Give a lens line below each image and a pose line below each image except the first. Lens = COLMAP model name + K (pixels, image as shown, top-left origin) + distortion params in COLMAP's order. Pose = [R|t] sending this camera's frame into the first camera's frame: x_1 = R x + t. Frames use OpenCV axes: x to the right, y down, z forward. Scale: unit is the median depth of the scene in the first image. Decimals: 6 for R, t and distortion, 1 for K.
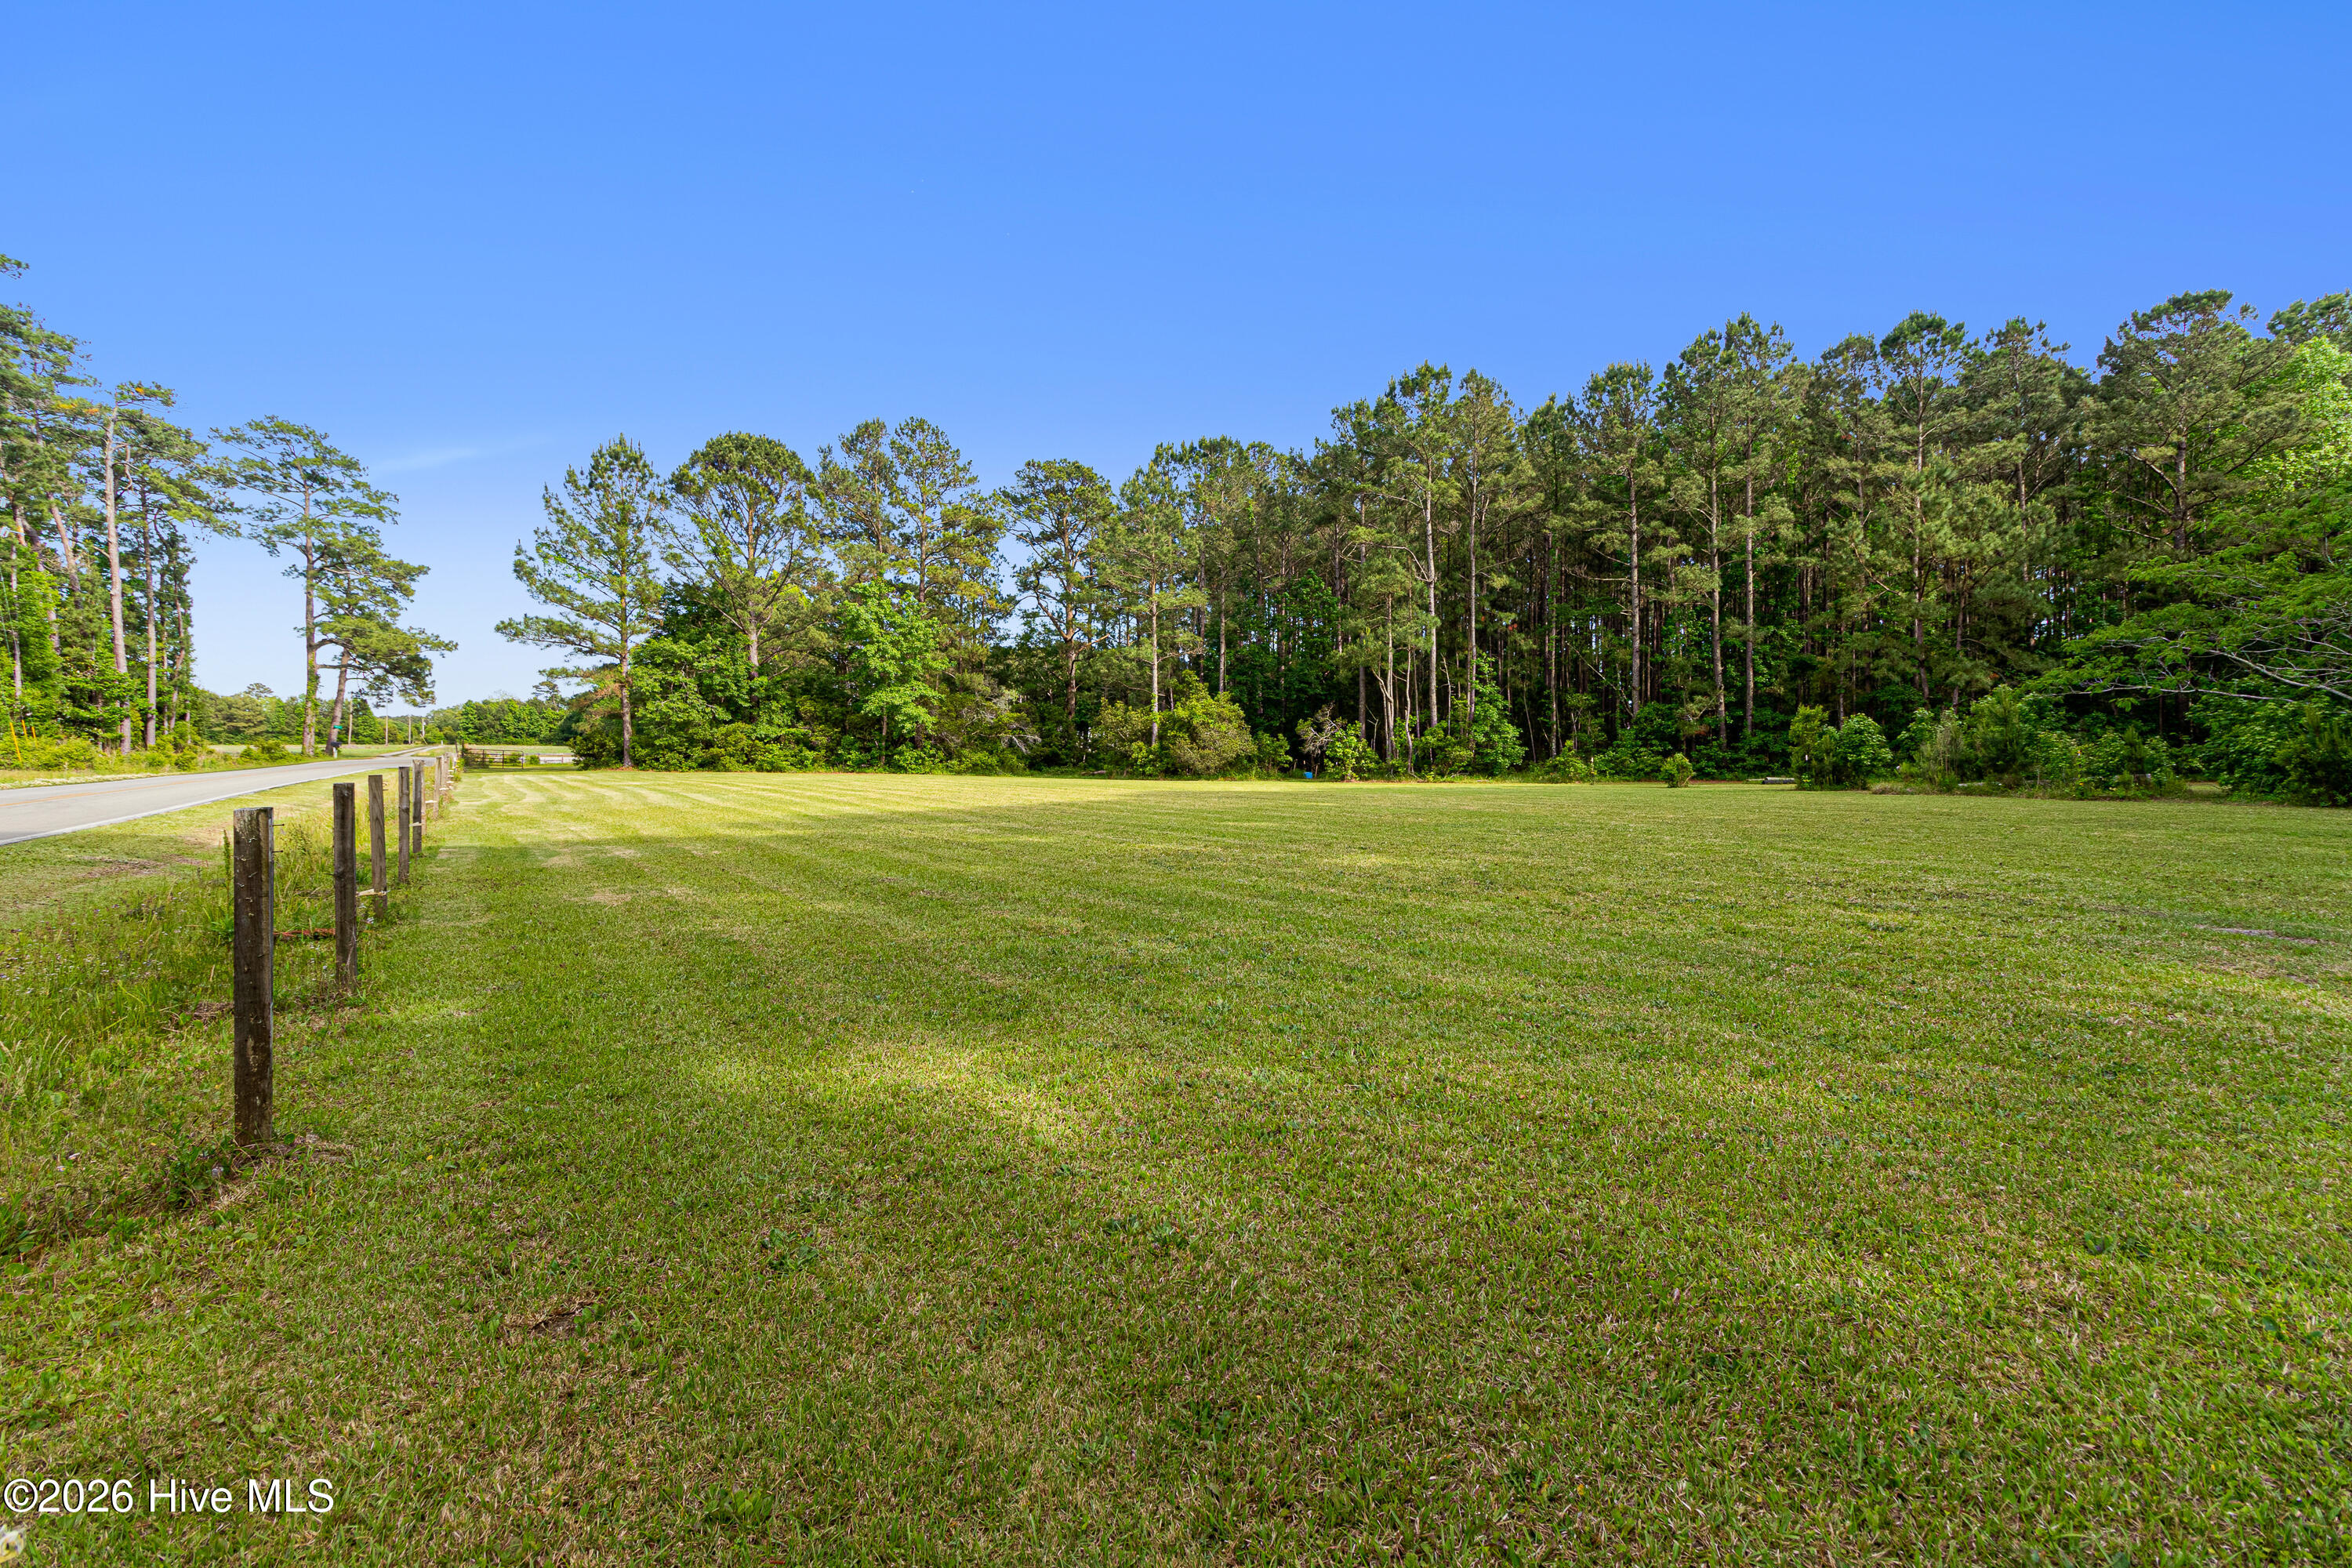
lens RADIAL K [[1112.9, 0, 1174.2], [0, 1112.9, 774.6], [0, 0, 1]] dist [0.002691, 0.000895]
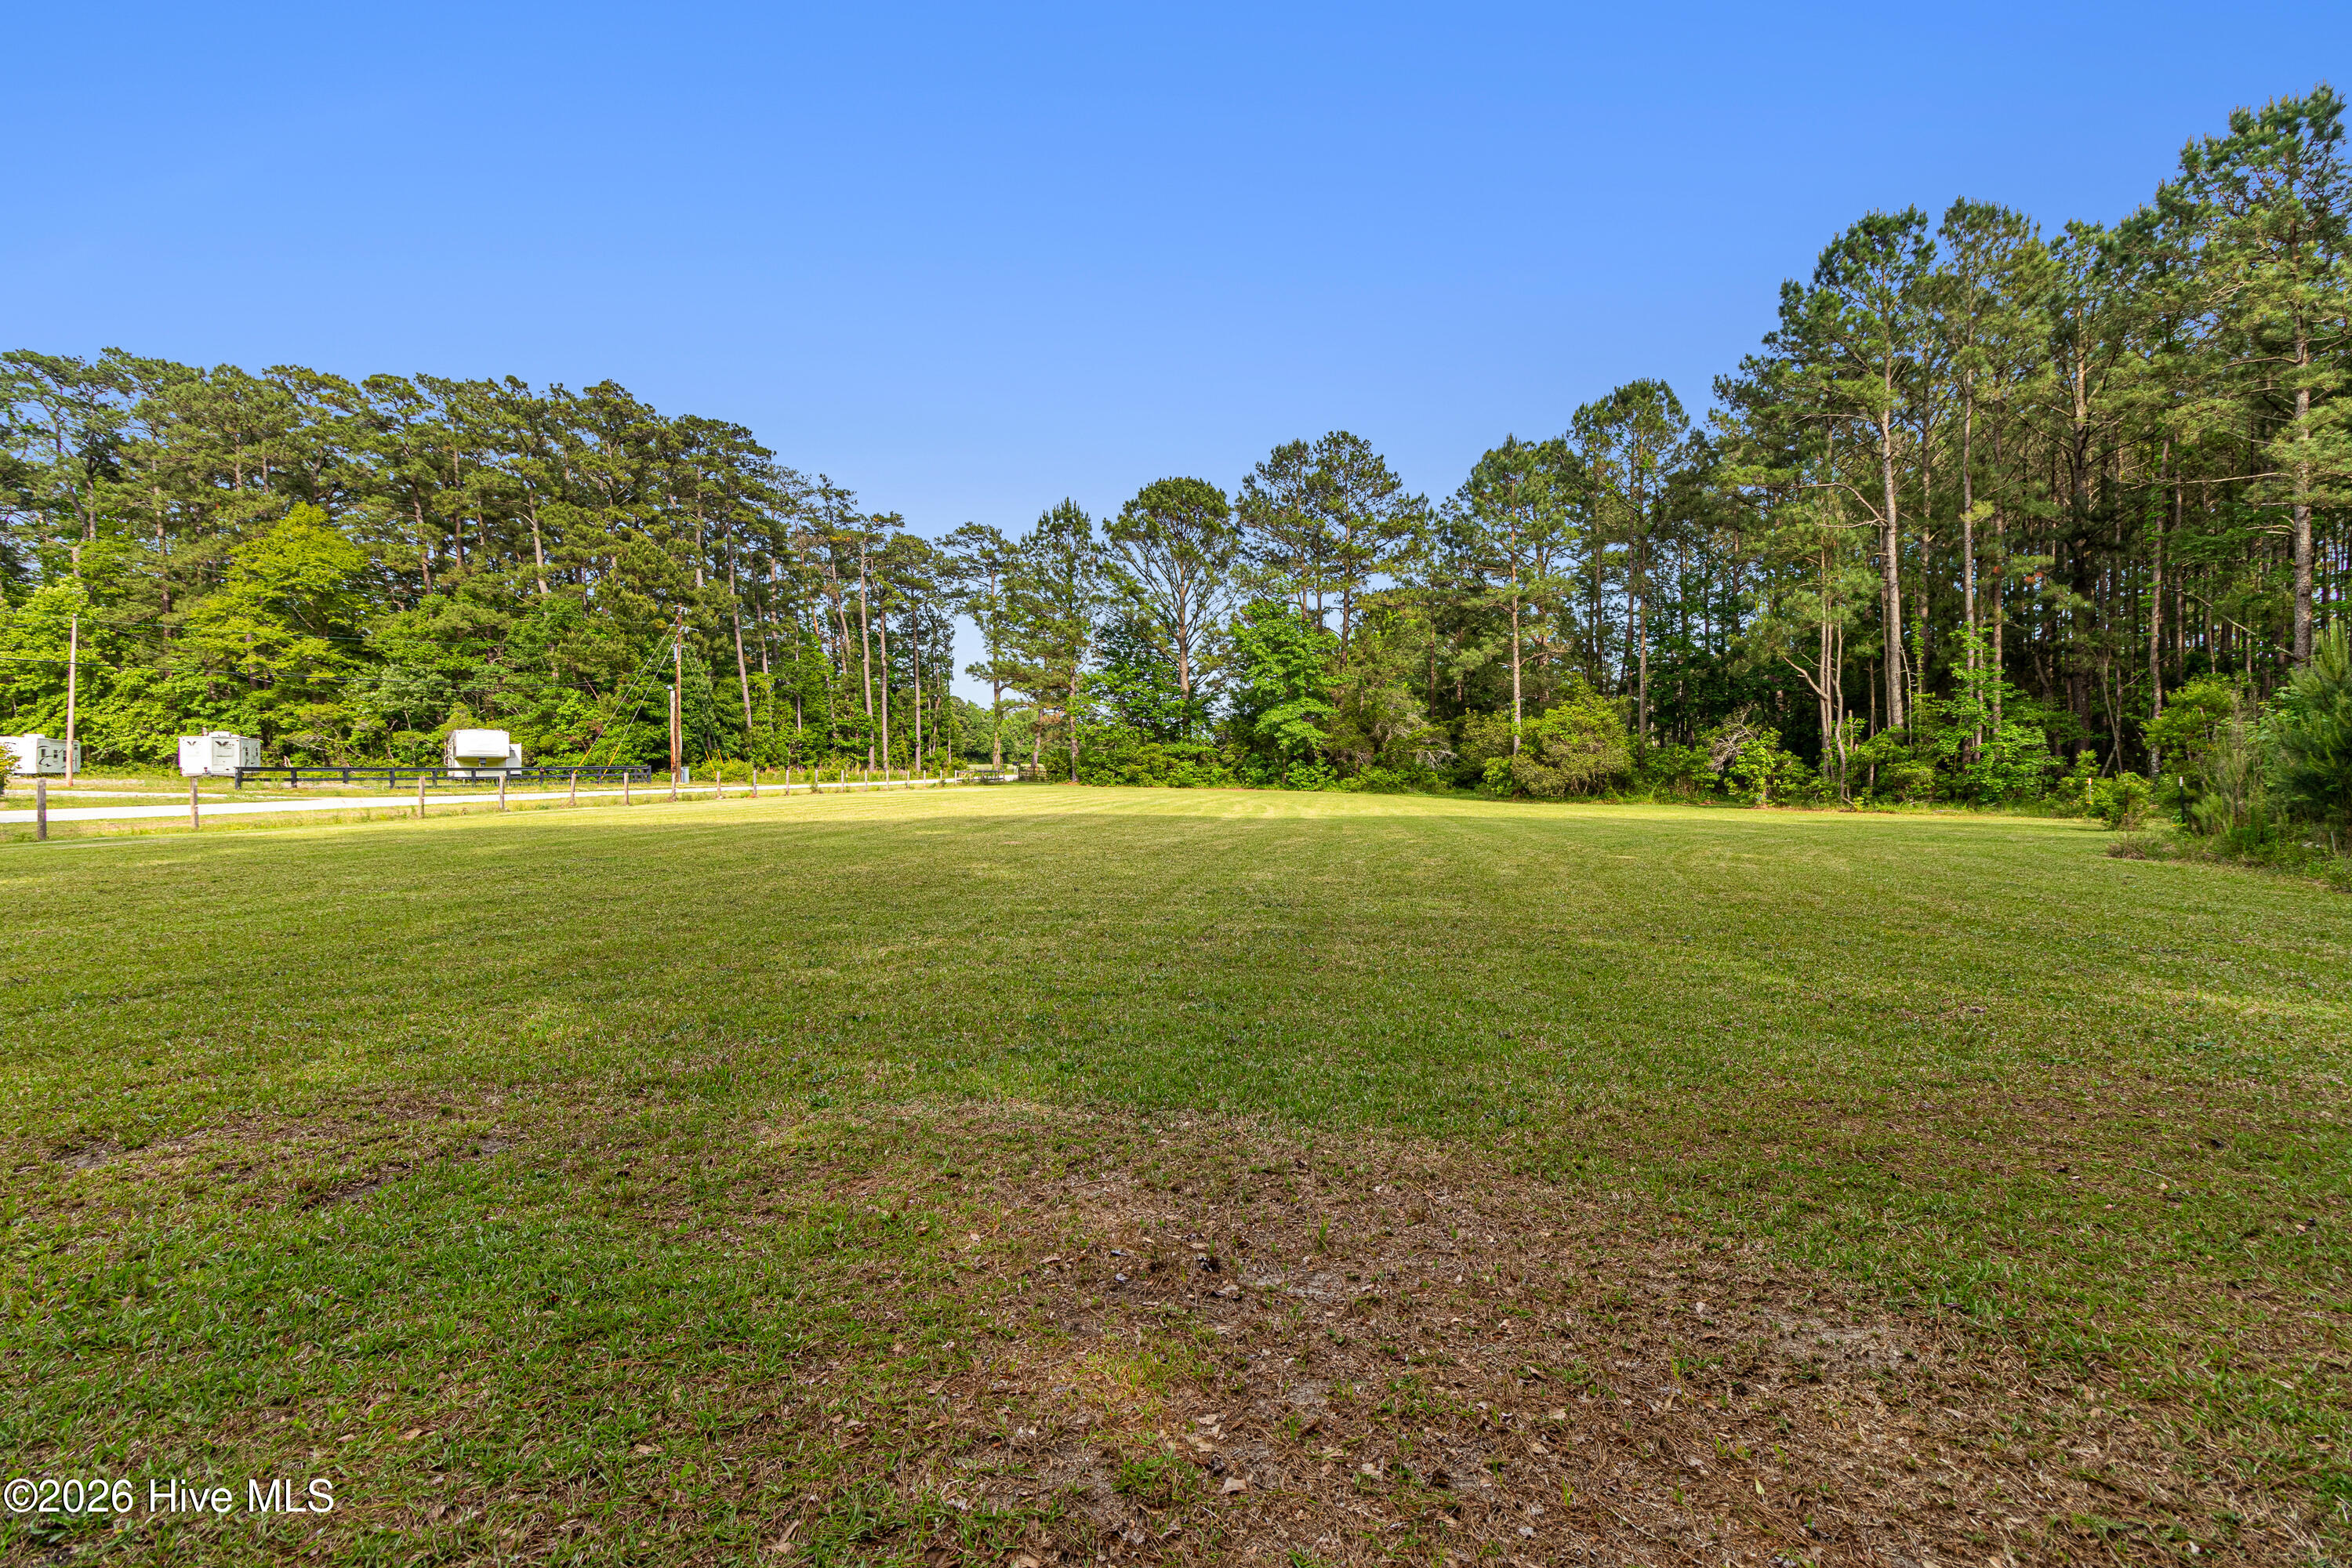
lens RADIAL K [[1112.9, 0, 1175.5], [0, 1112.9, 779.4], [0, 0, 1]] dist [0.002691, 0.000895]
pose [[0.756482, 0.005010, -0.653995, 0.332517], [-0.012514, 0.999898, -0.006815, -0.002719], [0.653894, 0.013340, 0.756468, 0.174393]]
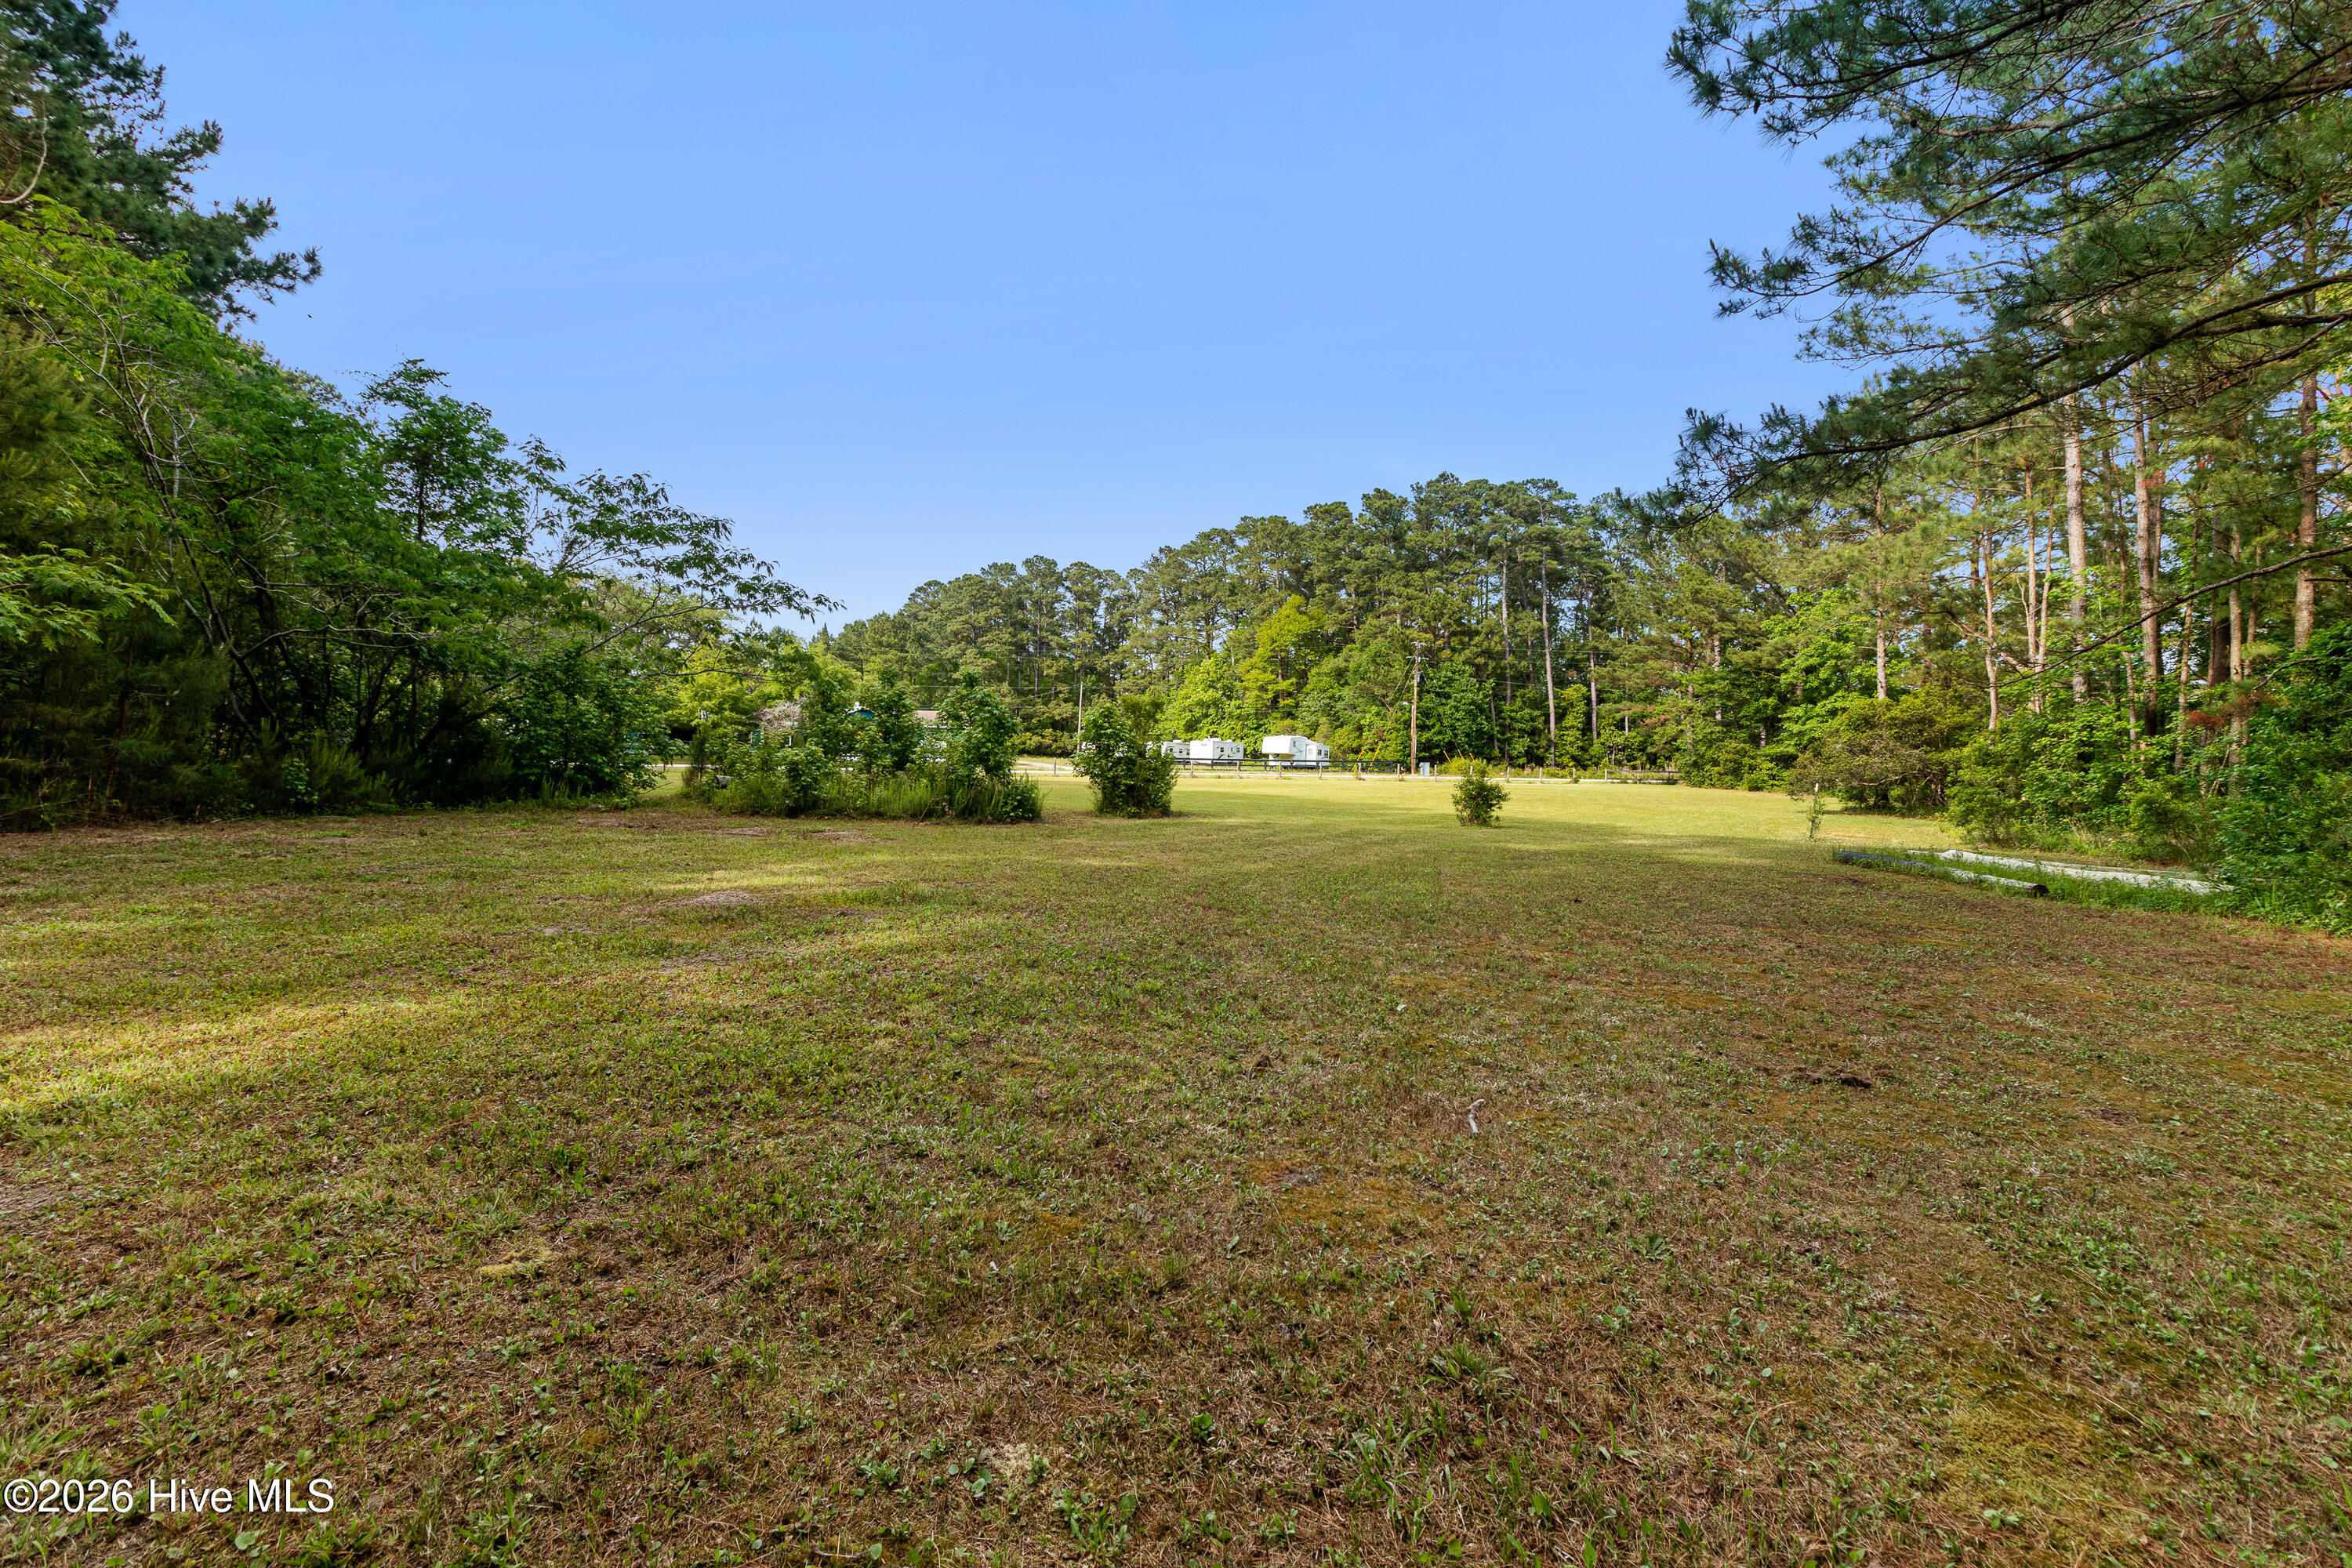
lens RADIAL K [[1112.9, 0, 1176.5], [0, 1112.9, 782.7], [0, 0, 1]] dist [0.002691, 0.000895]
pose [[-0.080554, 0.006598, -0.996728, 1.421538], [-0.021407, 0.999736, 0.008348, 0.022868], [0.996520, 0.022009, -0.080391, 0.957294]]
